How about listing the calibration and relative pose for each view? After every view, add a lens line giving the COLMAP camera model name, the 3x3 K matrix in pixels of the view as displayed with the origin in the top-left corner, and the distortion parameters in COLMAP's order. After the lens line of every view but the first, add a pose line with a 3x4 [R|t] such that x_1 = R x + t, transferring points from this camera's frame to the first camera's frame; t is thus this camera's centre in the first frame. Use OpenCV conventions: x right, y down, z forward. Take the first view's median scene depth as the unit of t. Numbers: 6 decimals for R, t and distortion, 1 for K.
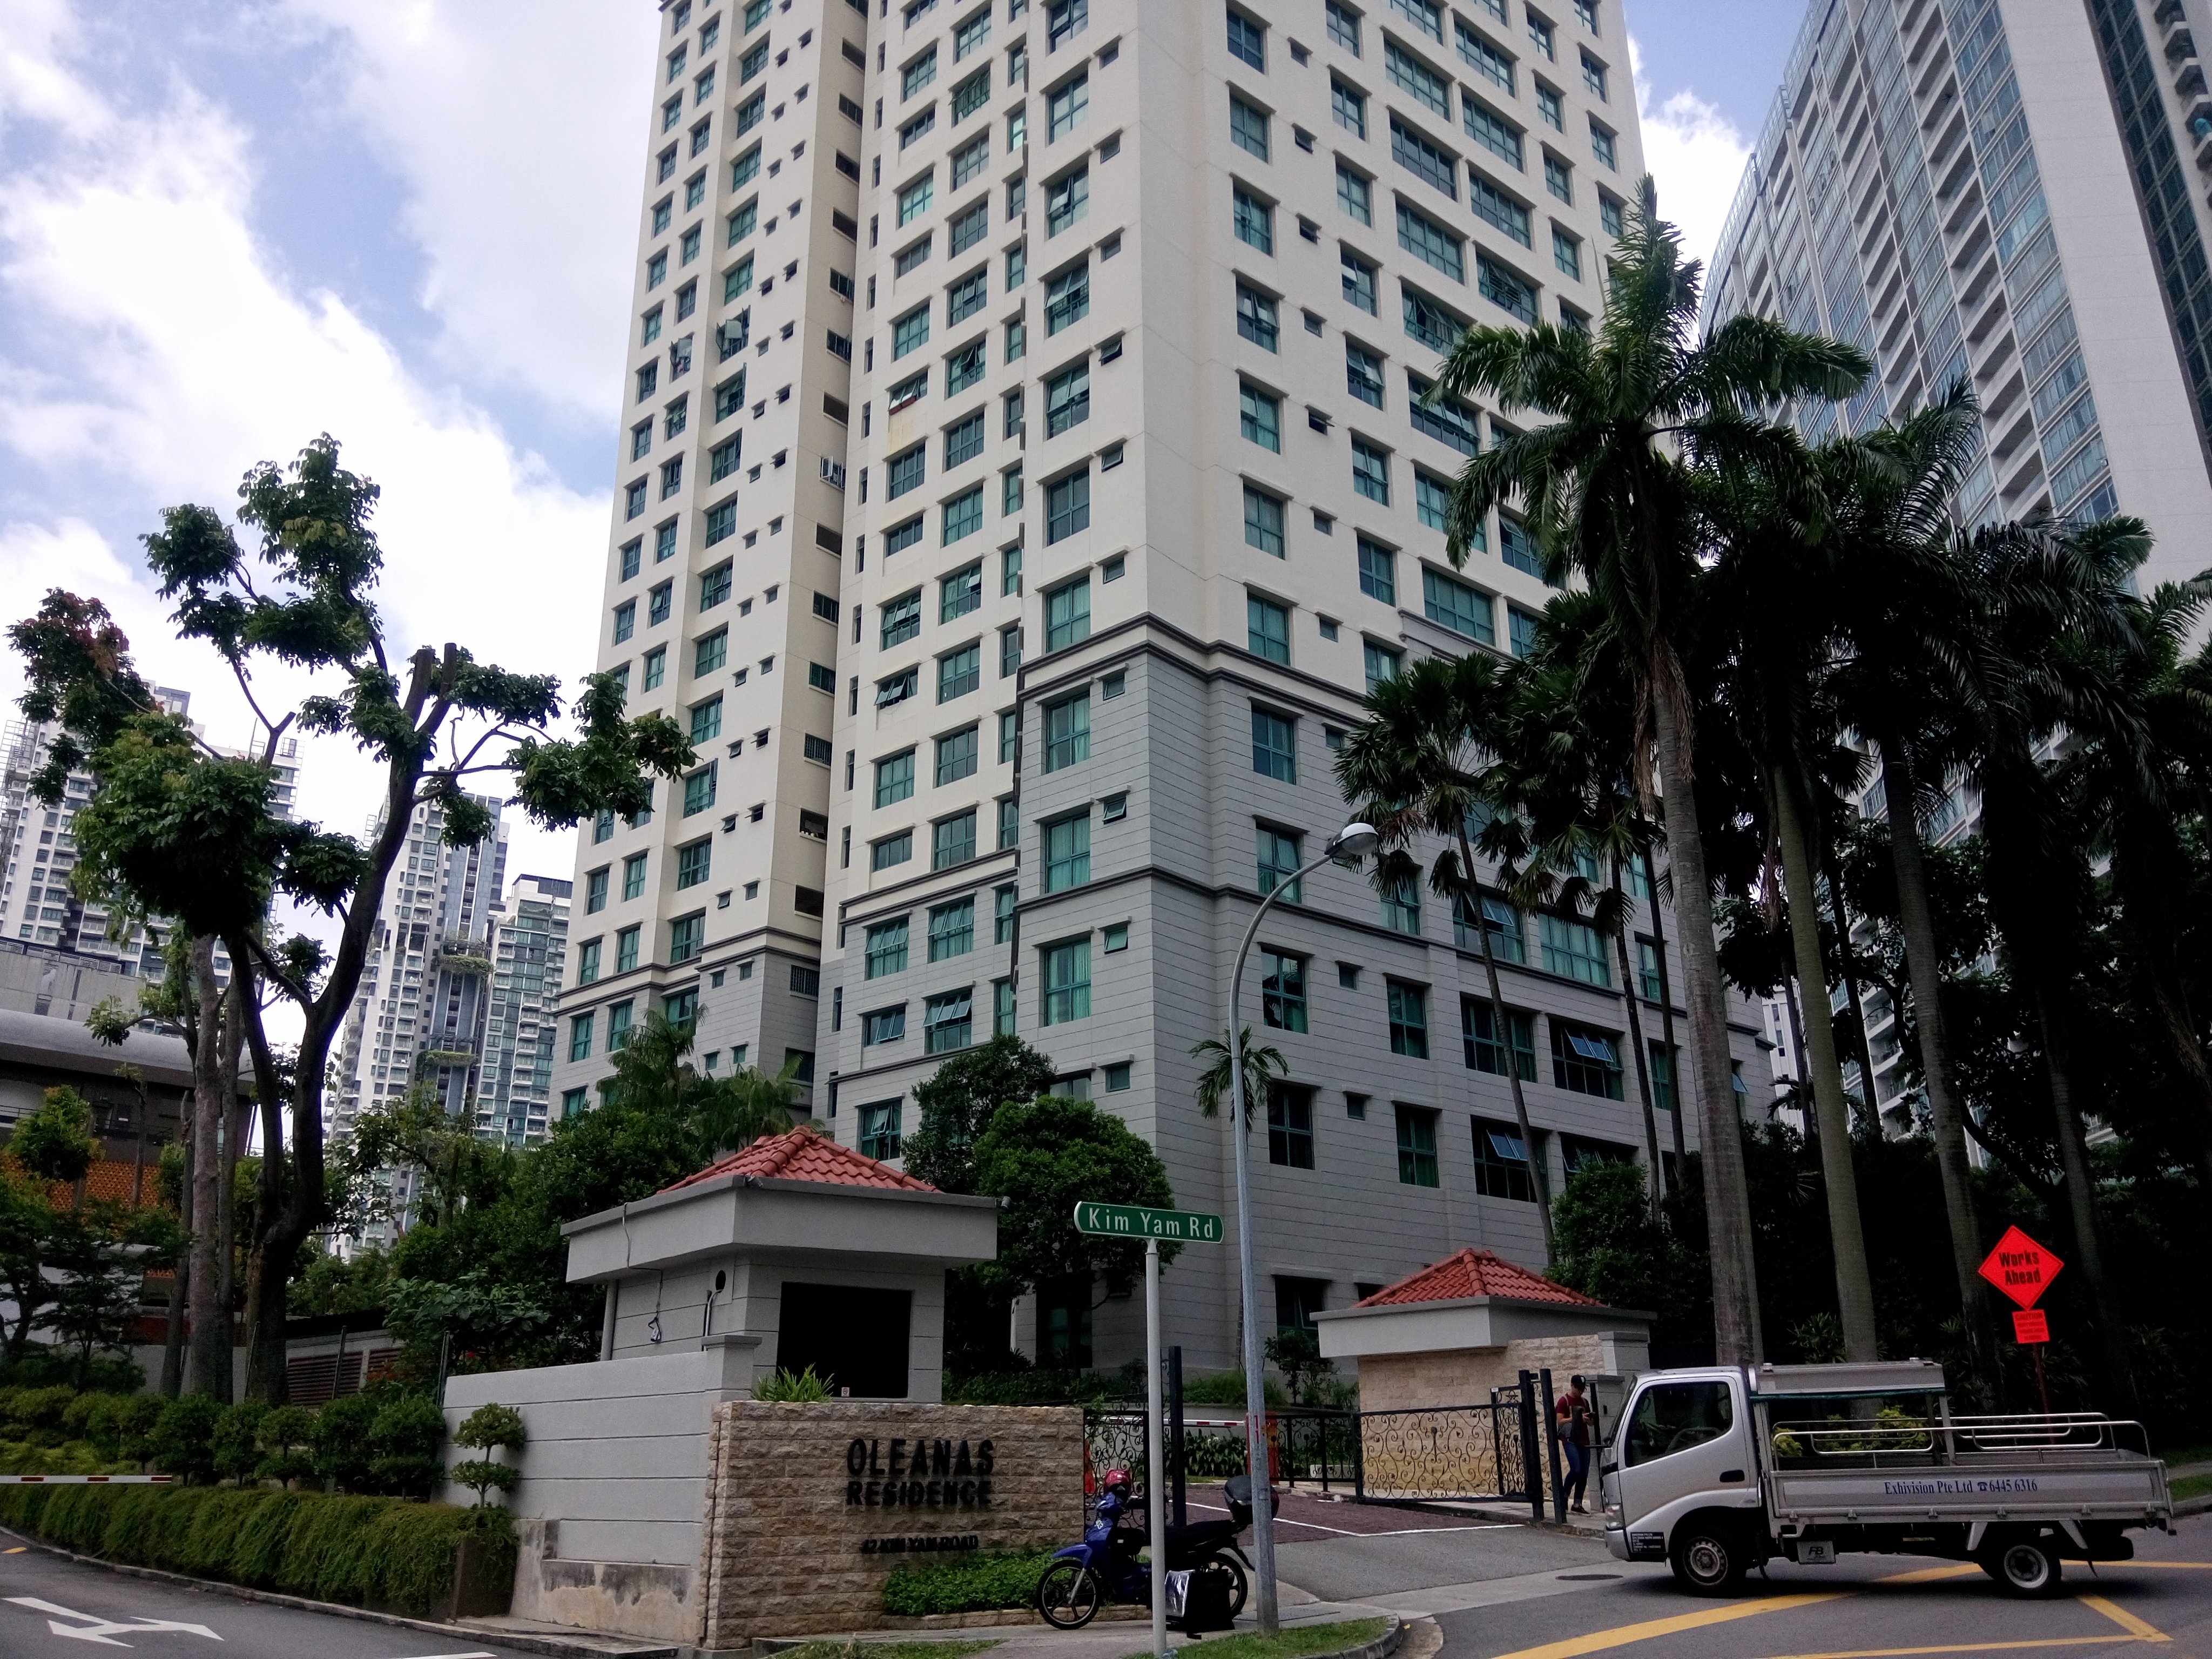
lens RADIAL K [[1729.2, 0, 1106.0], [0, 1729.2, 829.5], [0, 0, 1]] dist [0.153938, -0.270519]
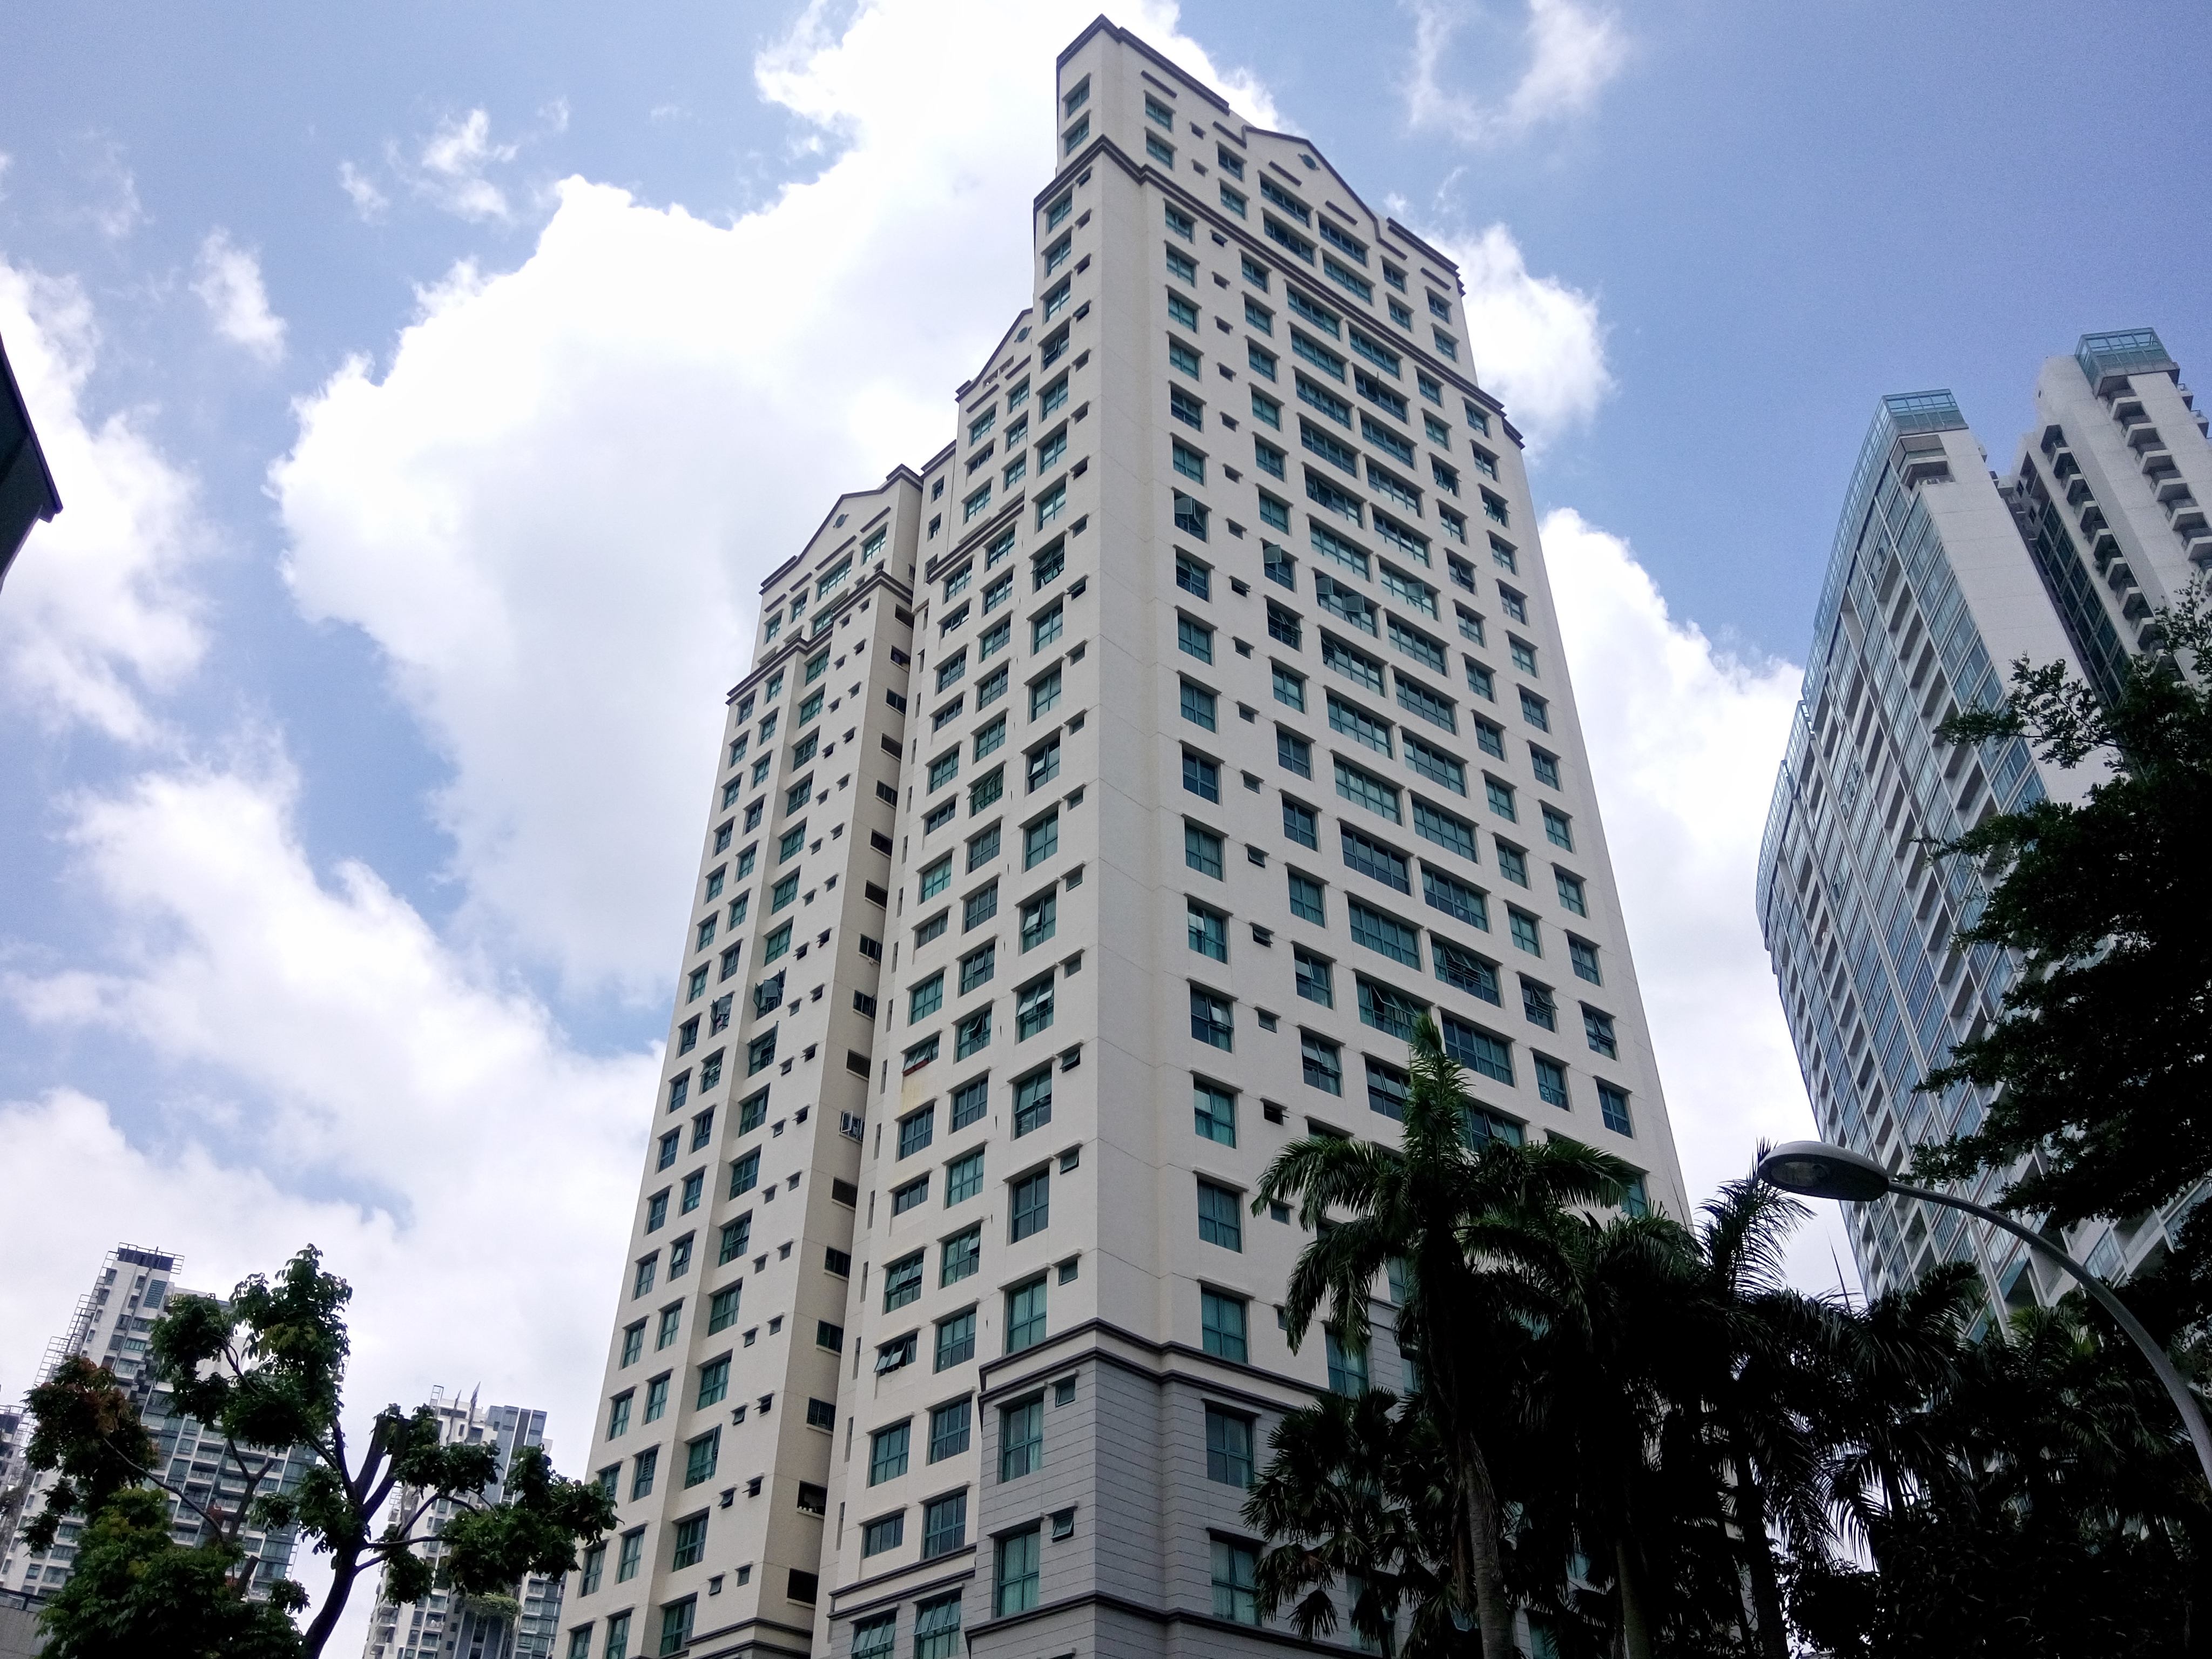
lens RADIAL K [[1810.1, 0, 1106.0], [0, 1810.1, 829.5], [0, 0, 1]] dist [0.107217, -0.157278]
pose [[0.998582, -0.025418, -0.046776, 0.056391], [0.009598, 0.950216, -0.311443, -0.040446], [0.052363, 0.310553, 0.949113, -0.080597]]
